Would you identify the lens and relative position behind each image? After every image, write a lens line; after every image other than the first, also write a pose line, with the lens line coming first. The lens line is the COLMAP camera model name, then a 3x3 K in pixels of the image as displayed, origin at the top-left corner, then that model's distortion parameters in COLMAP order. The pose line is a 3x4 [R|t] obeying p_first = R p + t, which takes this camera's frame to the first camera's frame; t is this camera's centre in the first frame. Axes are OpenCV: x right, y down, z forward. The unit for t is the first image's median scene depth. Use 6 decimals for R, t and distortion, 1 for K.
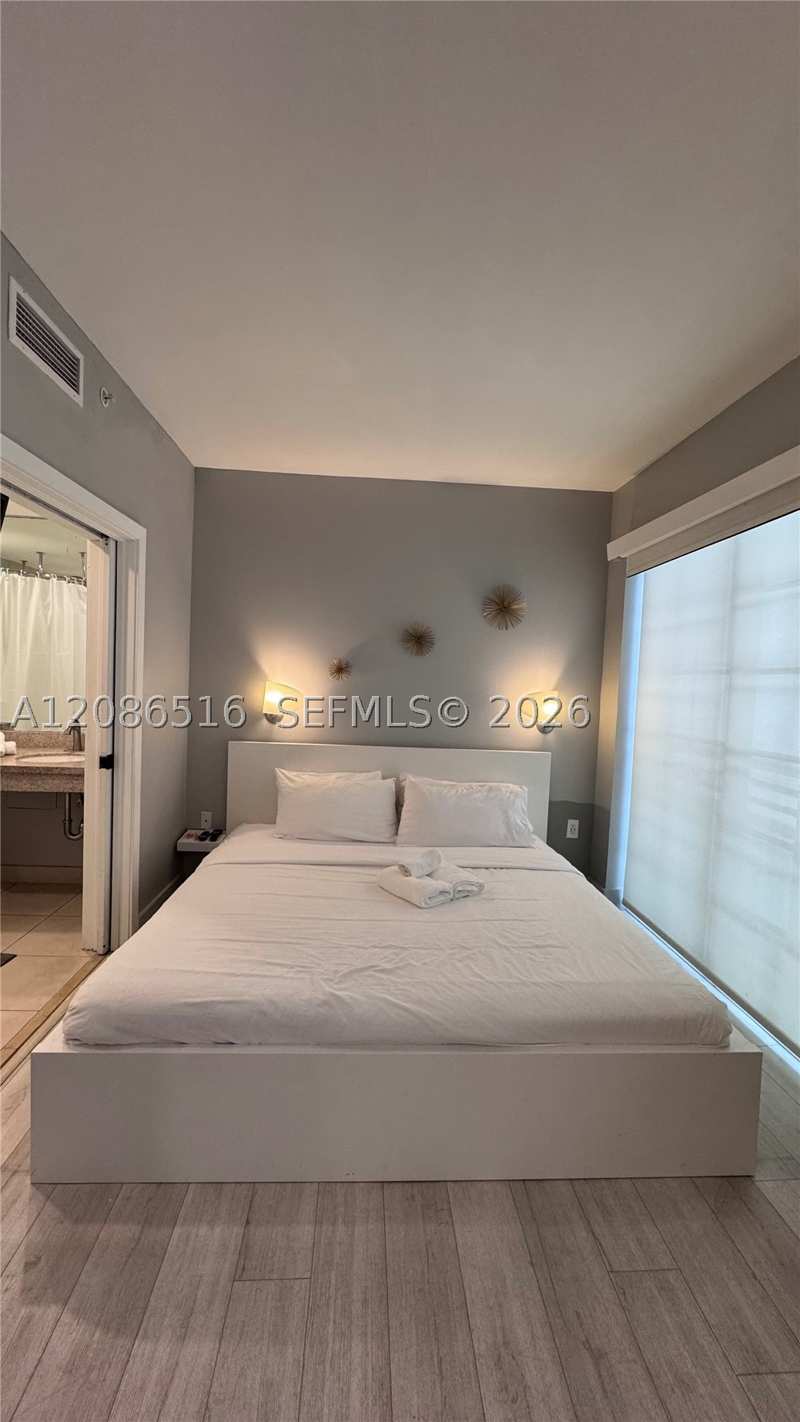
lens RADIAL K [[568.3, 0, 403.8], [0, 568.3, 709.3], [0, 0, 1]] dist [-0.000253, -0.000231]
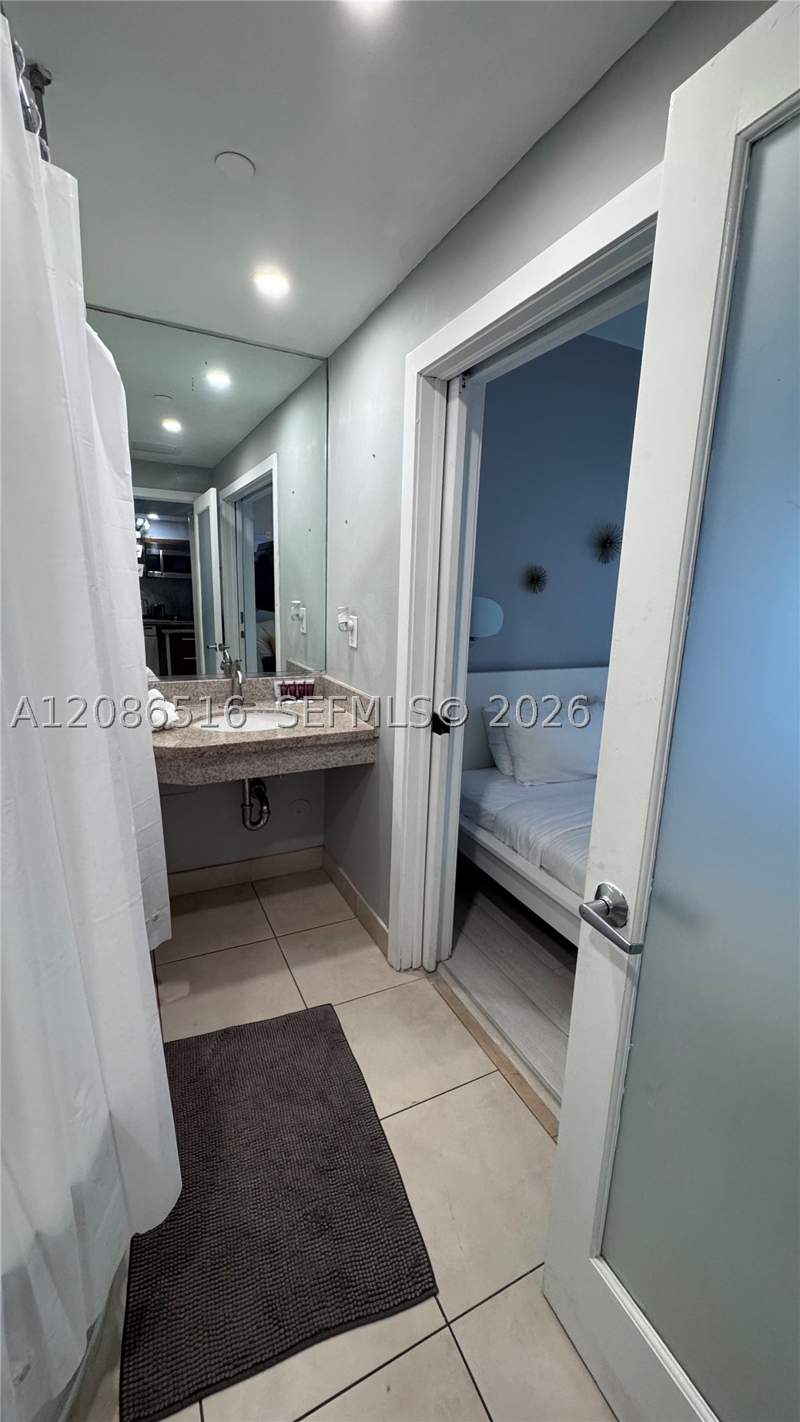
lens RADIAL K [[568.3, 0, 403.8], [0, 568.3, 709.3], [0, 0, 1]] dist [-0.000253, -0.000231]
pose [[0.919272, -0.090933, 0.382976, -0.836385], [0.019701, 0.982359, 0.185962, -0.057001], [-0.393130, -0.163404, 0.904847, 0.388323]]
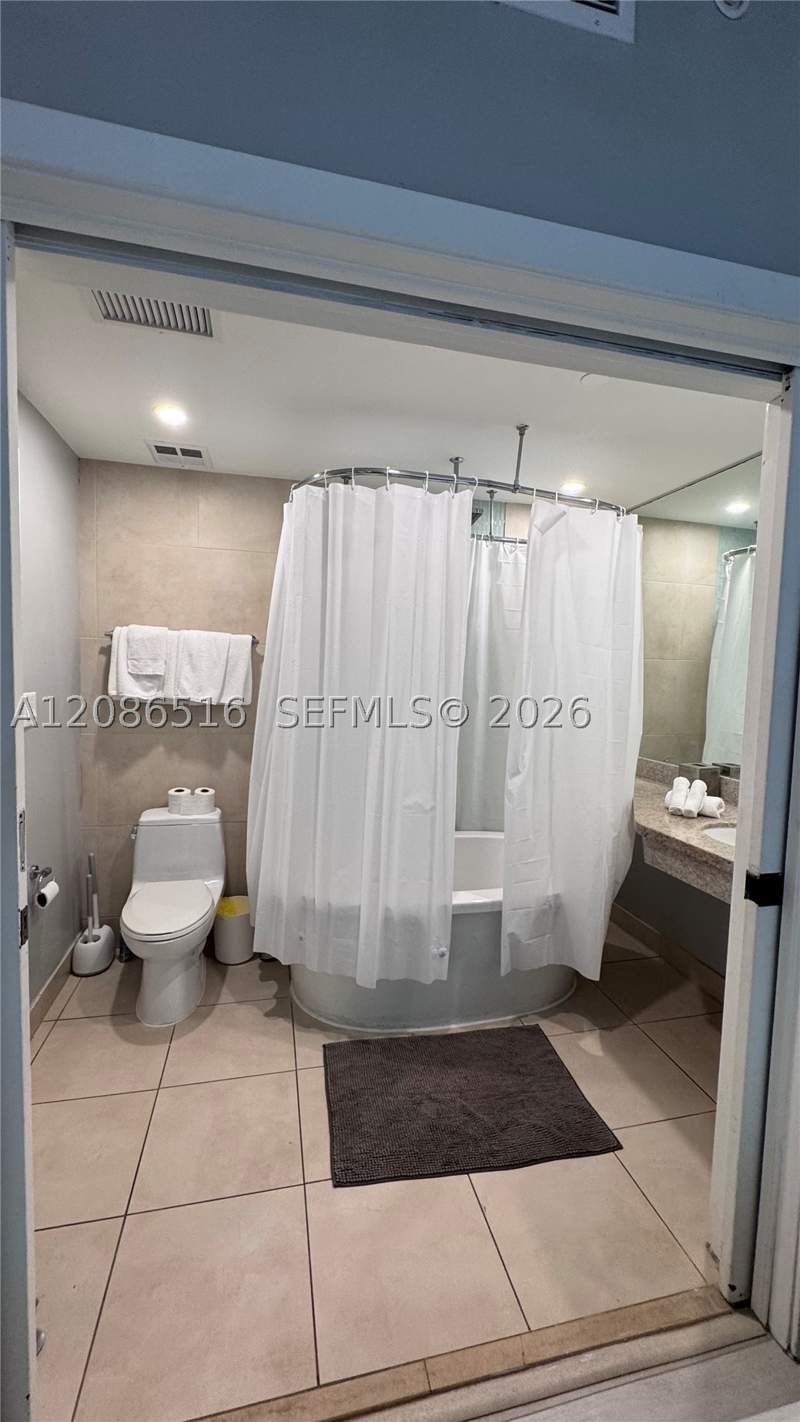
lens RADIAL K [[568.3, 0, 403.8], [0, 568.3, 709.3], [0, 0, 1]] dist [-0.000253, -0.000231]
pose [[0.174296, 0.027712, -0.984303, -0.139525], [-0.073872, 0.997155, 0.014993, -0.032468], [0.981918, 0.070100, 0.175847, 0.638044]]
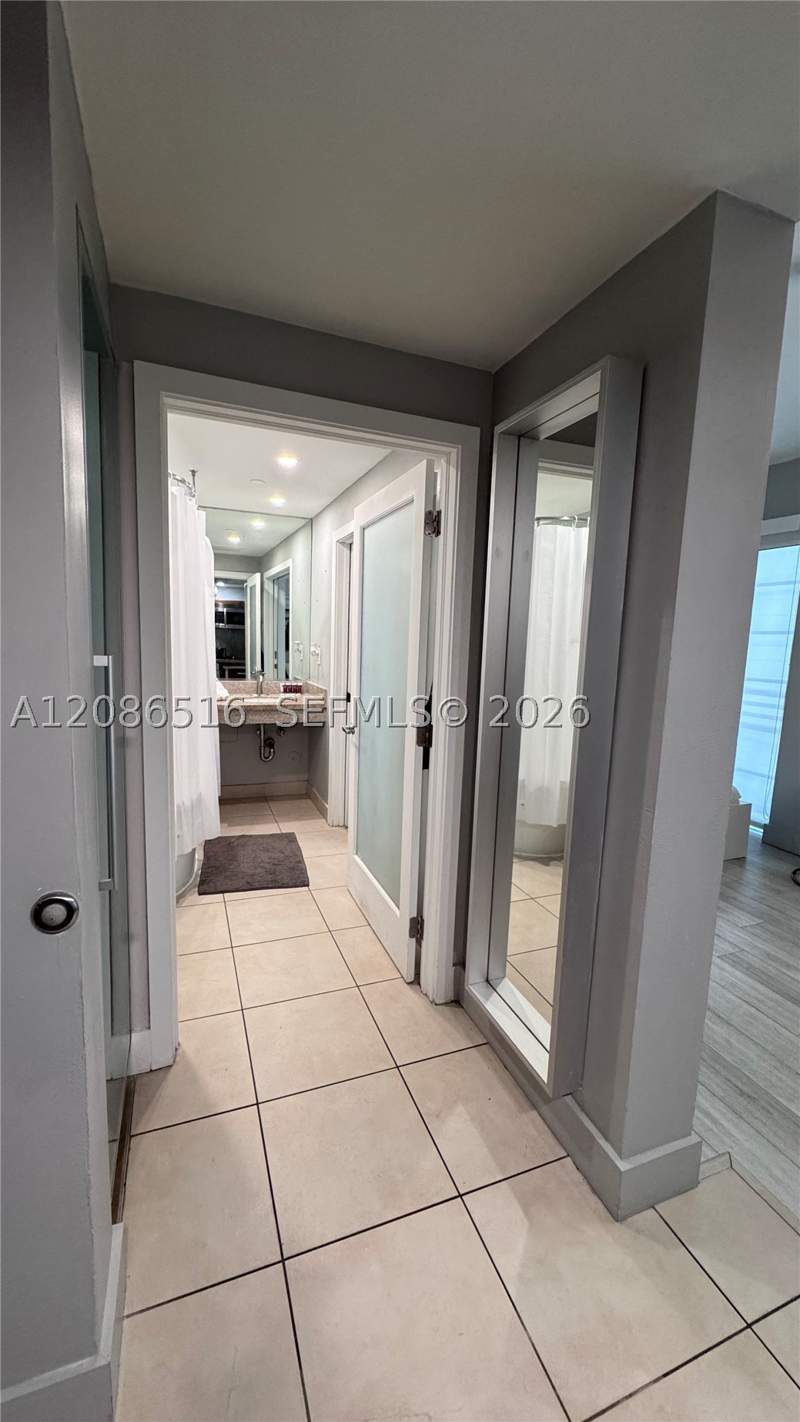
lens RADIAL K [[568.3, 0, 403.8], [0, 568.3, 709.3], [0, 0, 1]] dist [-0.000253, -0.000231]
pose [[0.951457, -0.045993, 0.304324, -0.842945], [0.016093, 0.994853, 0.100039, -0.021952], [-0.307359, -0.090285, 0.947301, -0.428577]]
